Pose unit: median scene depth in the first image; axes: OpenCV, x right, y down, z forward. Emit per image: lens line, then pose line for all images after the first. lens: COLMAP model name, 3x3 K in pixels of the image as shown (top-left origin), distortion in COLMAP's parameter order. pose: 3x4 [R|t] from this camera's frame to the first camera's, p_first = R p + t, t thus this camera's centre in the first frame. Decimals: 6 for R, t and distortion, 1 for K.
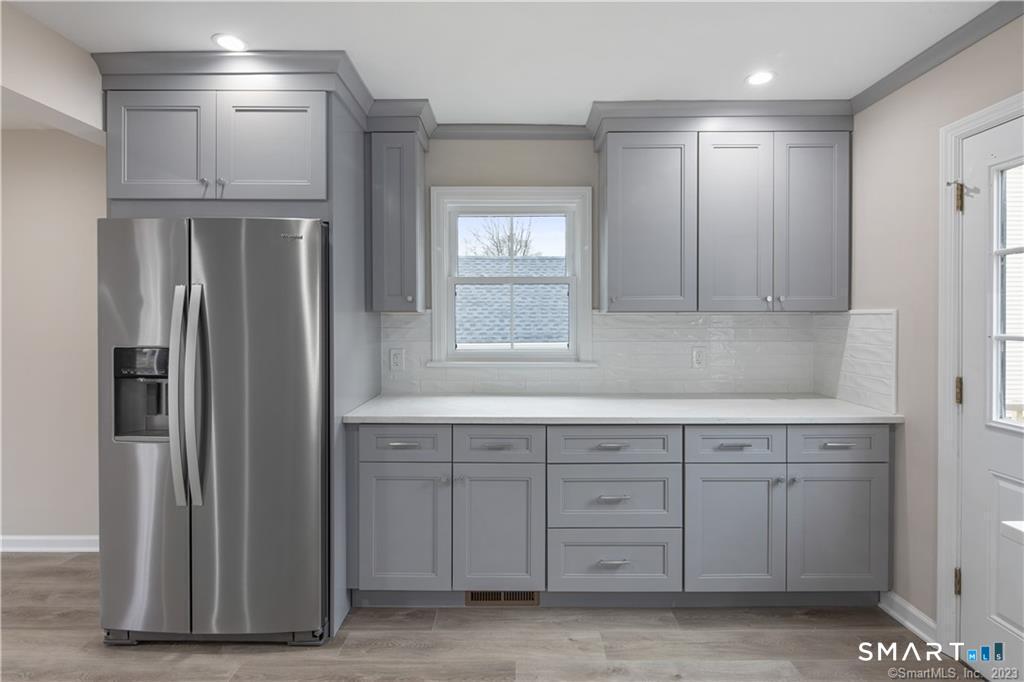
lens RADIAL K [[496.7, 0, 514.3], [0, 496.7, 323.0], [0, 0, 1]] dist [-0.004211, -0.001003]
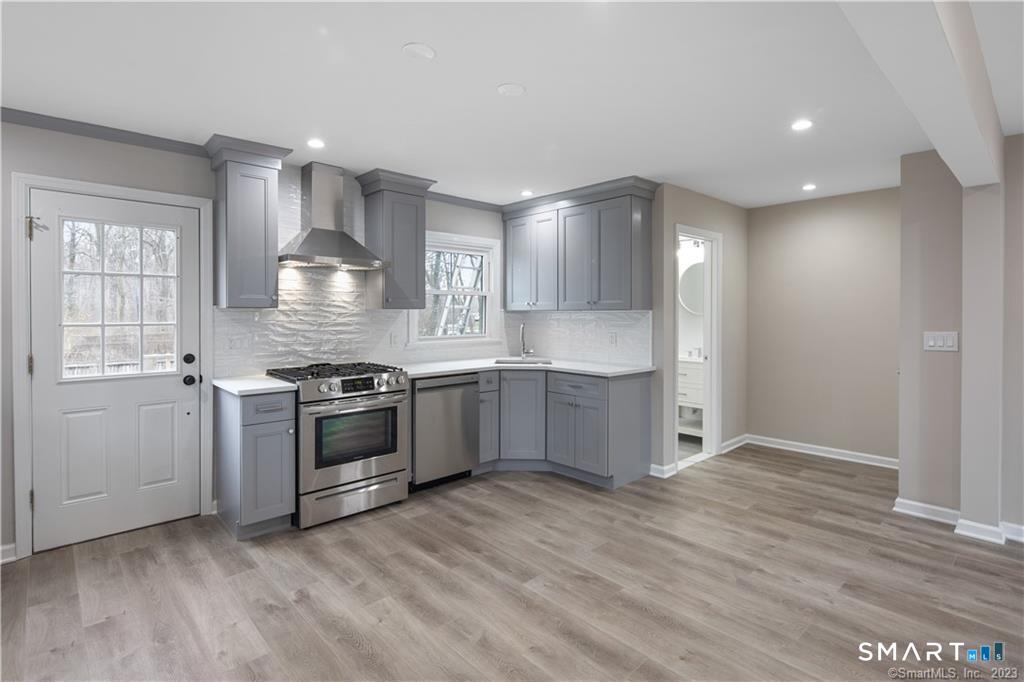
lens RADIAL K [[505.5, 0, 510.1], [0, 505.5, 318.0], [0, 0, 1]] dist [-0.000342, -0.001260]
pose [[-0.683904, -0.006528, 0.729543, -0.940151], [0.007558, 0.999843, 0.016032, -0.007933], [-0.729533, 0.016478, -0.683747, 0.848446]]
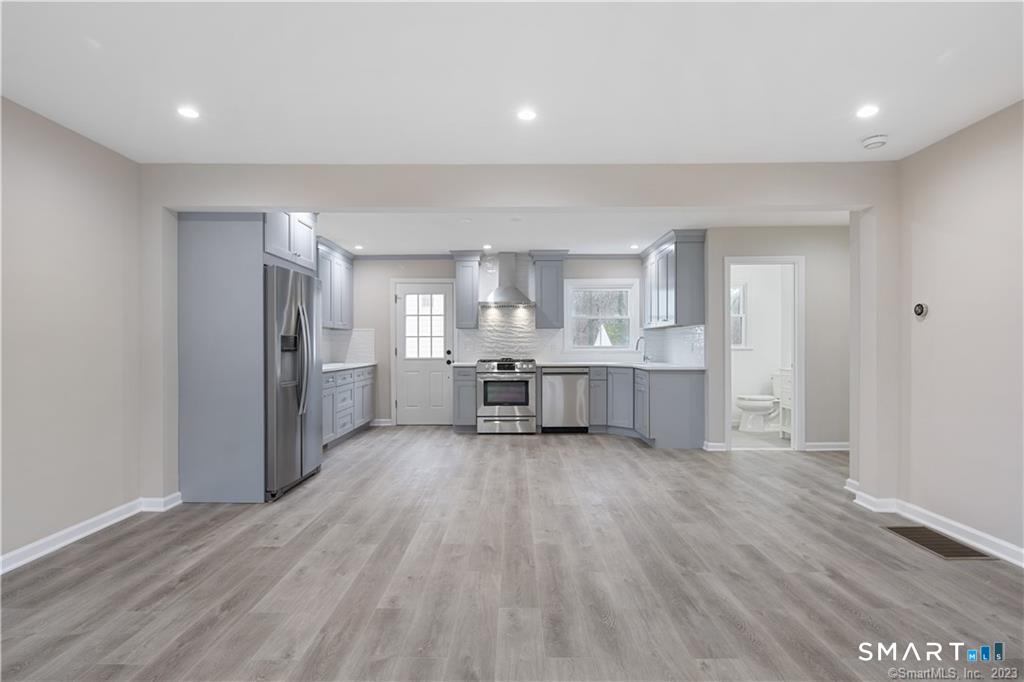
lens RADIAL K [[507.2, 0, 512.0], [0, 507.2, 341.0], [0, 0, 1]] dist [-0.000493, -0.000068]
pose [[0.001866, 0.009134, 0.999957, -2.463959], [0.012916, 0.999875, -0.009157, 0.089861], [-0.999915, 0.012933, 0.001748, 0.112972]]
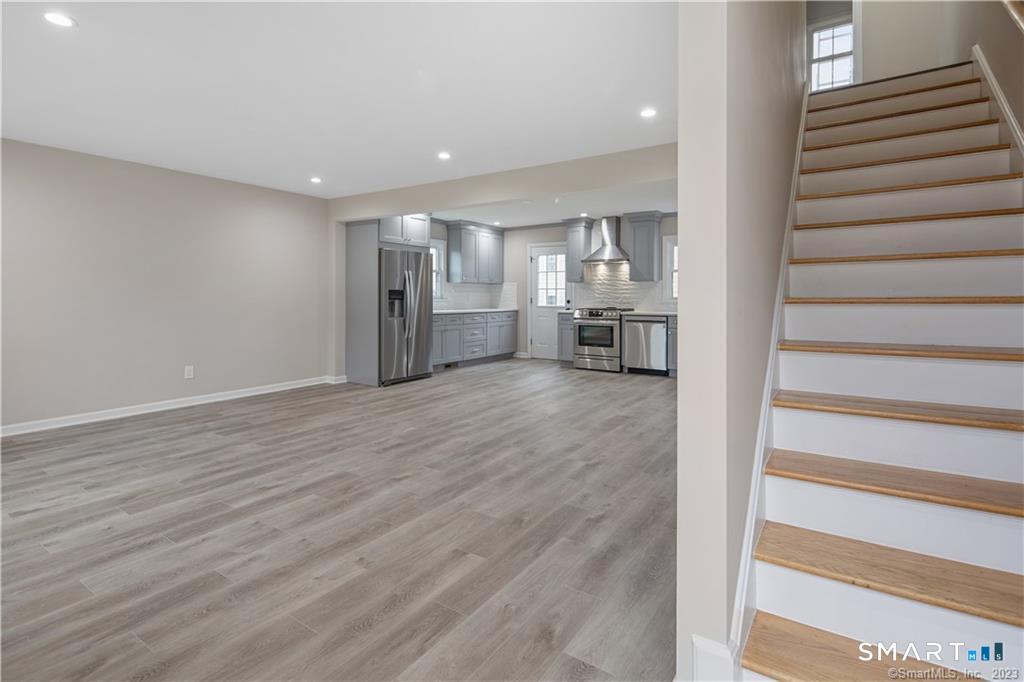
lens RADIAL K [[503.3, 0, 504.7], [0, 503.3, 296.5], [0, 0, 1]] dist [0.019536, -0.000239]
pose [[0.564480, 0.000684, 0.825446, -2.755558], [0.006564, 0.999964, -0.005317, 0.104326], [-0.825420, 0.008420, 0.564456, -1.288340]]
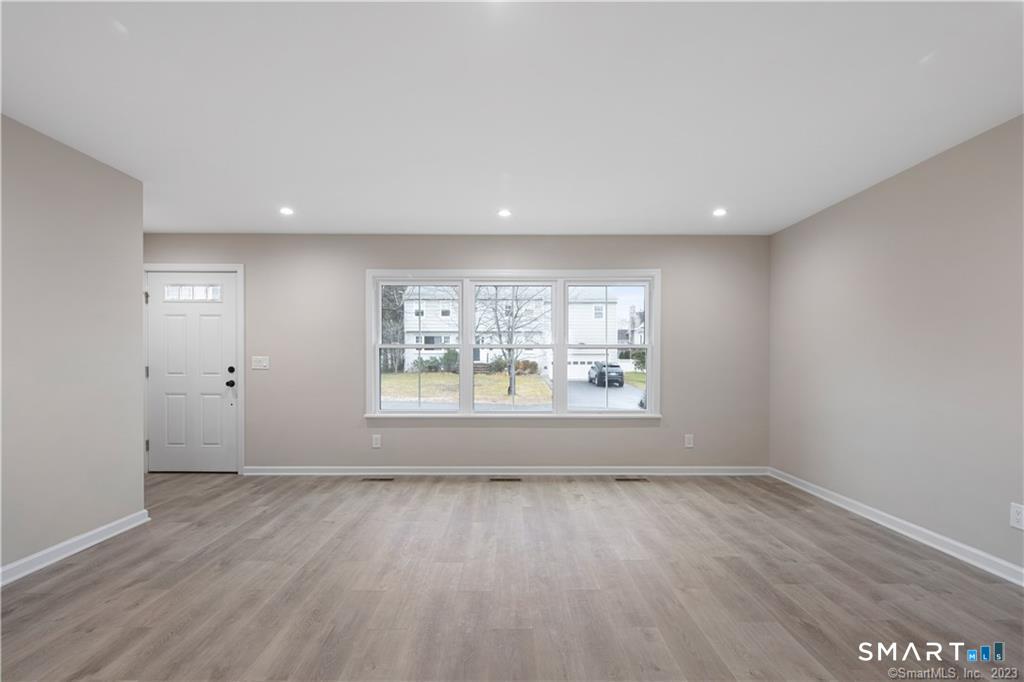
lens RADIAL K [[499.1, 0, 510.4], [0, 499.1, 355.7], [0, 0, 1]] dist [0.002521, -0.001791]
pose [[0.005639, -0.009260, -0.999941, -0.443024], [-0.014035, 0.999858, -0.009339, 0.086668], [0.999886, 0.014087, 0.005508, 0.090010]]
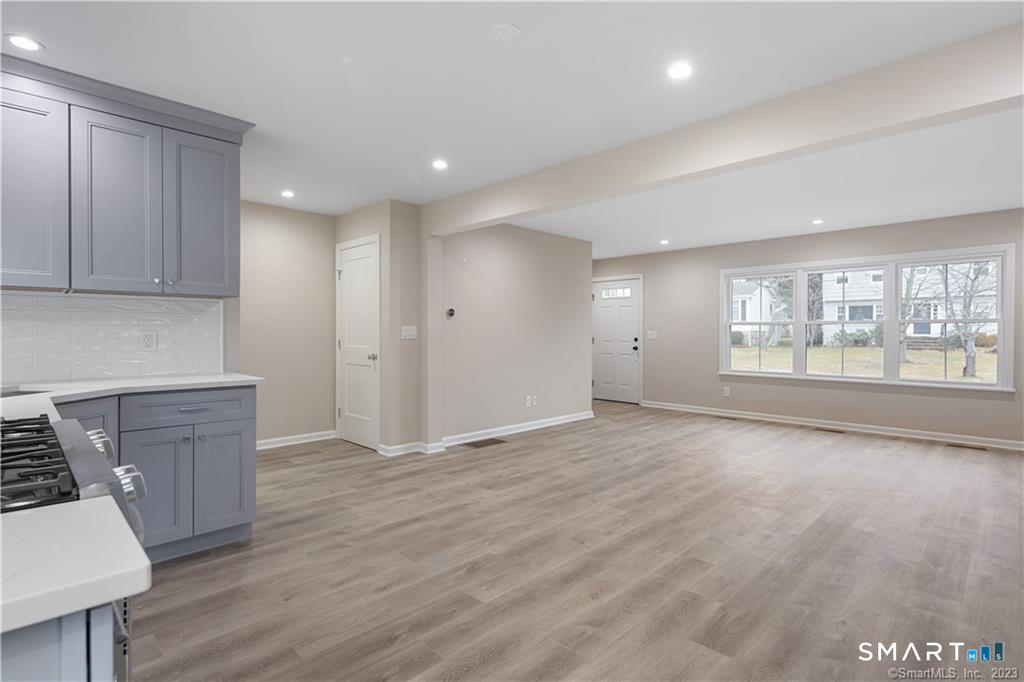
lens RADIAL K [[499.1, 0, 510.4], [0, 499.1, 355.7], [0, 0, 1]] dist [0.002521, -0.001791]
pose [[-0.706644, 0.031970, -0.706846, 0.510564], [-0.010137, 0.998419, 0.055293, 0.071130], [0.707496, 0.046238, -0.705203, 0.764252]]
